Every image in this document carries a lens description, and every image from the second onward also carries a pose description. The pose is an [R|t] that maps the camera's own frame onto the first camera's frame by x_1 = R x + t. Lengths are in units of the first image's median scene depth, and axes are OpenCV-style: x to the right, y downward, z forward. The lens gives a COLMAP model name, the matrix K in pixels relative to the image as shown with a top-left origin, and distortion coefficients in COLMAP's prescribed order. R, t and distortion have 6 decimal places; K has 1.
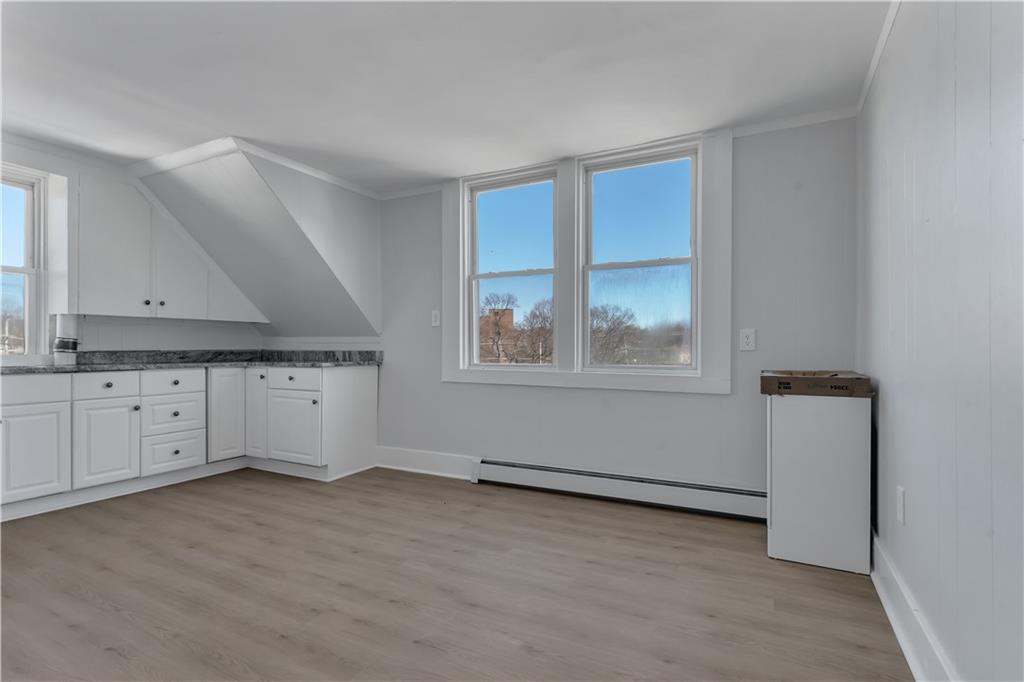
lens RADIAL K [[488.6, 0, 510.5], [0, 488.6, 351.8], [0, 0, 1]] dist [0.003731, -0.001701]
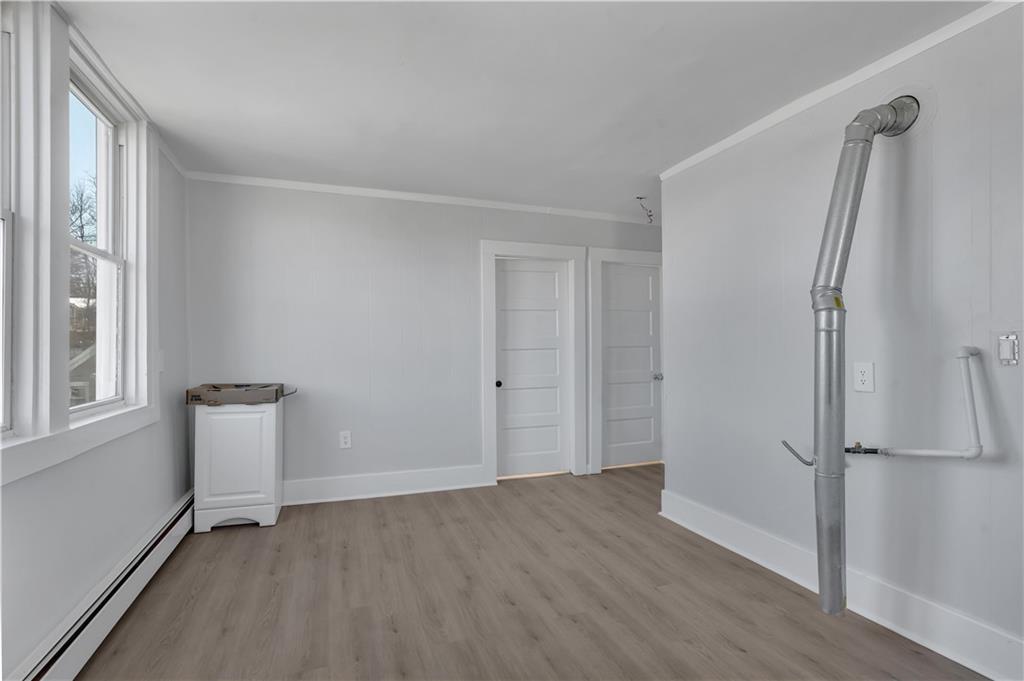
lens RADIAL K [[488.6, 0, 508.6], [0, 488.6, 346.4], [0, 0, 1]] dist [0.003731, -0.001701]
pose [[-0.732899, -0.000984, 0.680336, -0.557329], [0.005459, 0.999958, 0.007327, -0.046996], [-0.680315, 0.009084, -0.732863, 1.021667]]
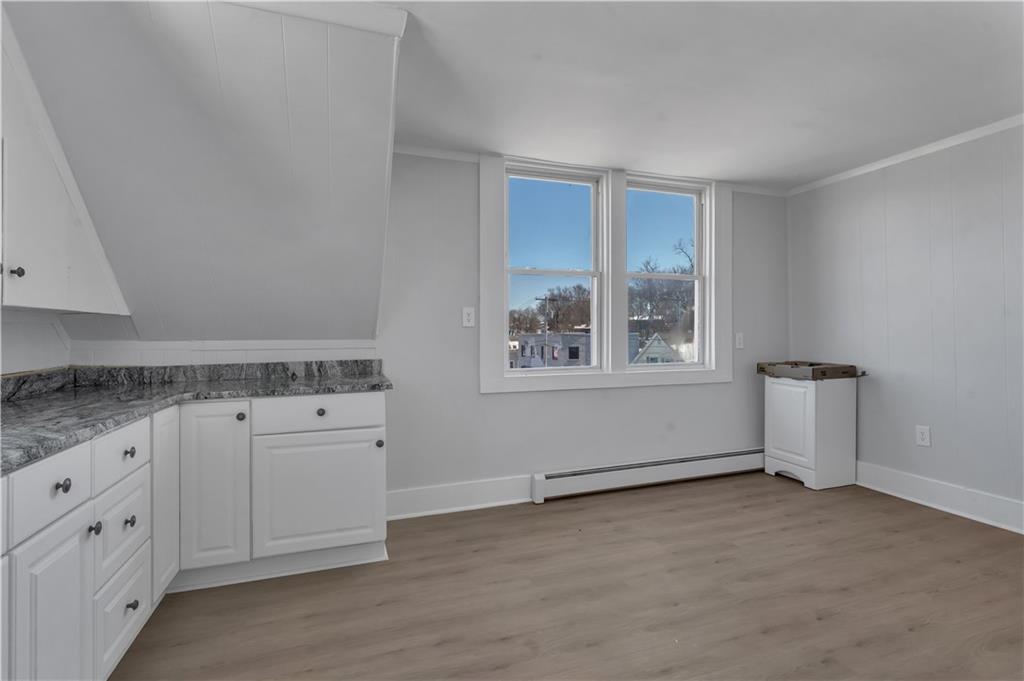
lens RADIAL K [[488.6, 0, 514.8], [0, 488.6, 334.9], [0, 0, 1]] dist [0.003731, -0.001701]
pose [[0.682462, -0.009868, 0.730854, -0.778769], [0.014329, 0.999897, 0.000121, -0.041834], [-0.730780, 0.010390, 0.682534, 0.432424]]
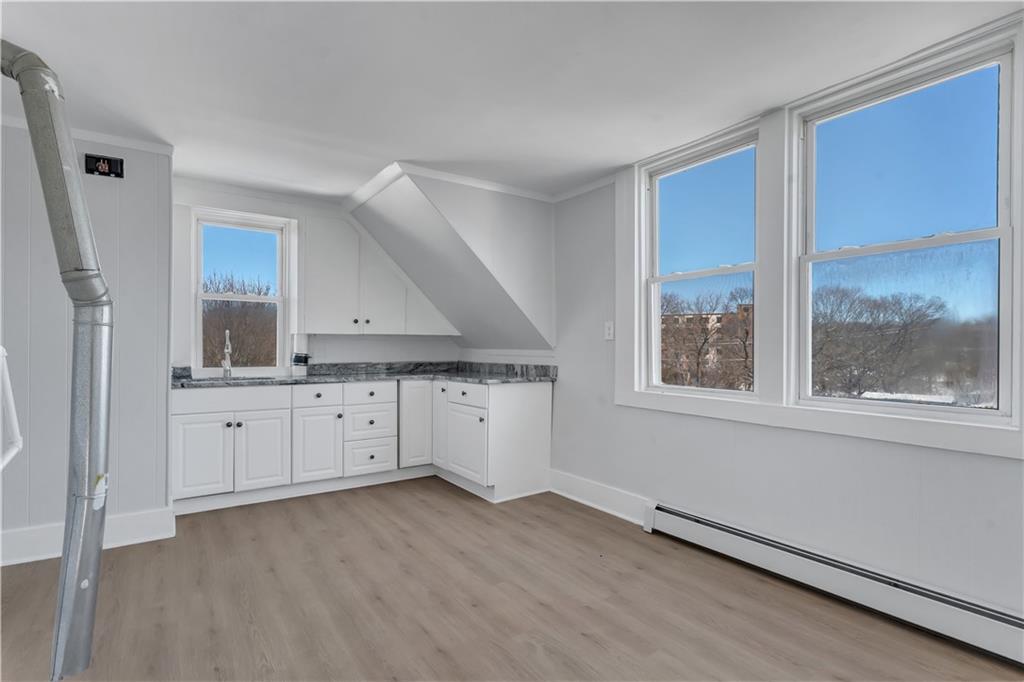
lens RADIAL K [[488.6, 0, 509.6], [0, 488.6, 351.6], [0, 0, 1]] dist [0.003731, -0.001701]
pose [[0.886100, 0.004618, -0.463471, 0.102612], [-0.003918, 0.999989, 0.002473, -0.036628], [0.463478, -0.000375, 0.886109, 0.169837]]
